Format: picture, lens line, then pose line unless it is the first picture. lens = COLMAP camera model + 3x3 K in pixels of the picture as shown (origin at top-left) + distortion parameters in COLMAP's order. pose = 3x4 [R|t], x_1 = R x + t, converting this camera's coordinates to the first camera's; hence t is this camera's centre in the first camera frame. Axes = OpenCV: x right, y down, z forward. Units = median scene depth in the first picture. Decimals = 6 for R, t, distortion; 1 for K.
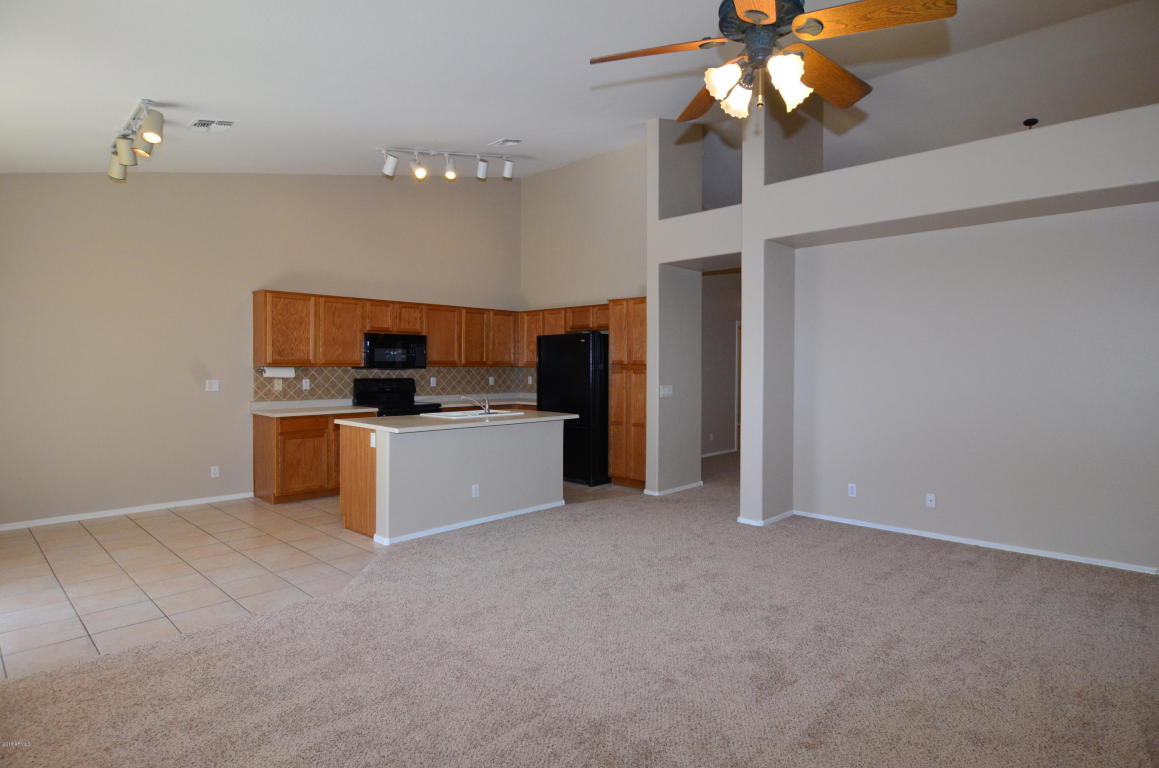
lens RADIAL K [[613.3, 0, 580.2], [0, 613.3, 382.0], [0, 0, 1]] dist [-0.002856, -0.000664]
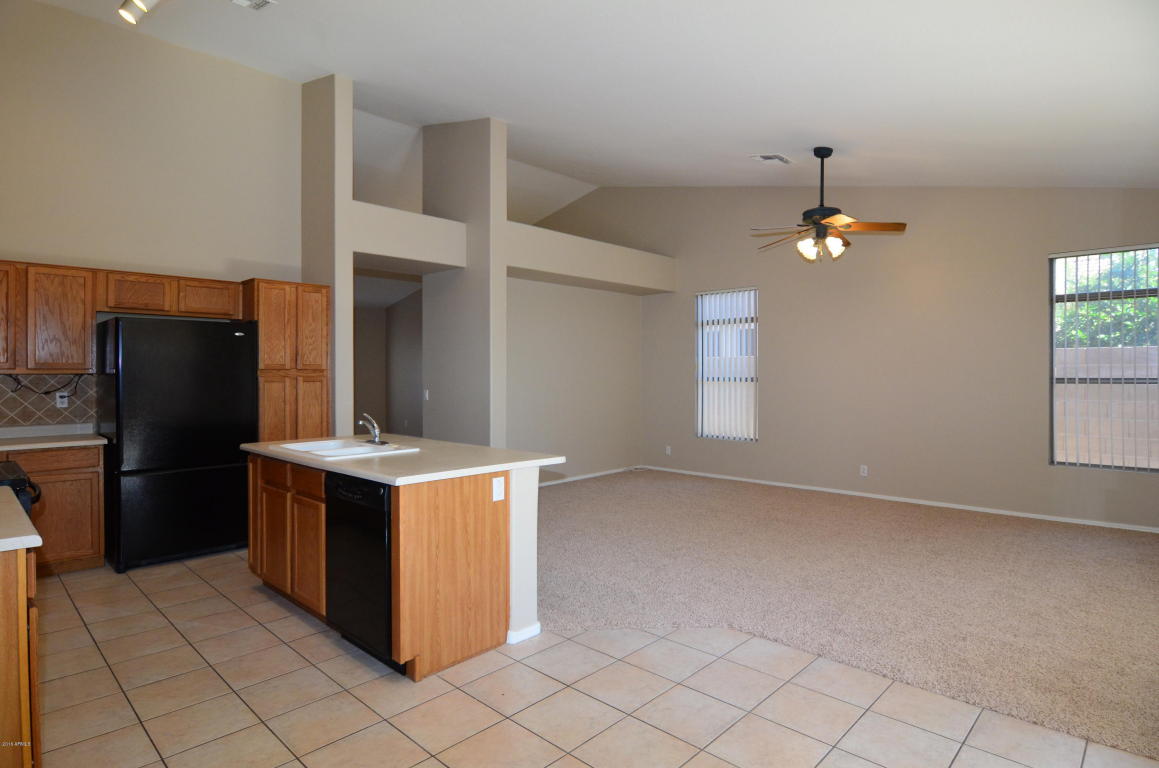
lens RADIAL K [[613.3, 0, 579.9], [0, 613.3, 378.6], [0, 0, 1]] dist [-0.002856, -0.000664]
pose [[0.015474, -0.013758, 0.999786, -0.524482], [0.028664, 0.999500, 0.013311, -0.013491], [-0.999469, 0.028452, 0.015861, 0.490835]]
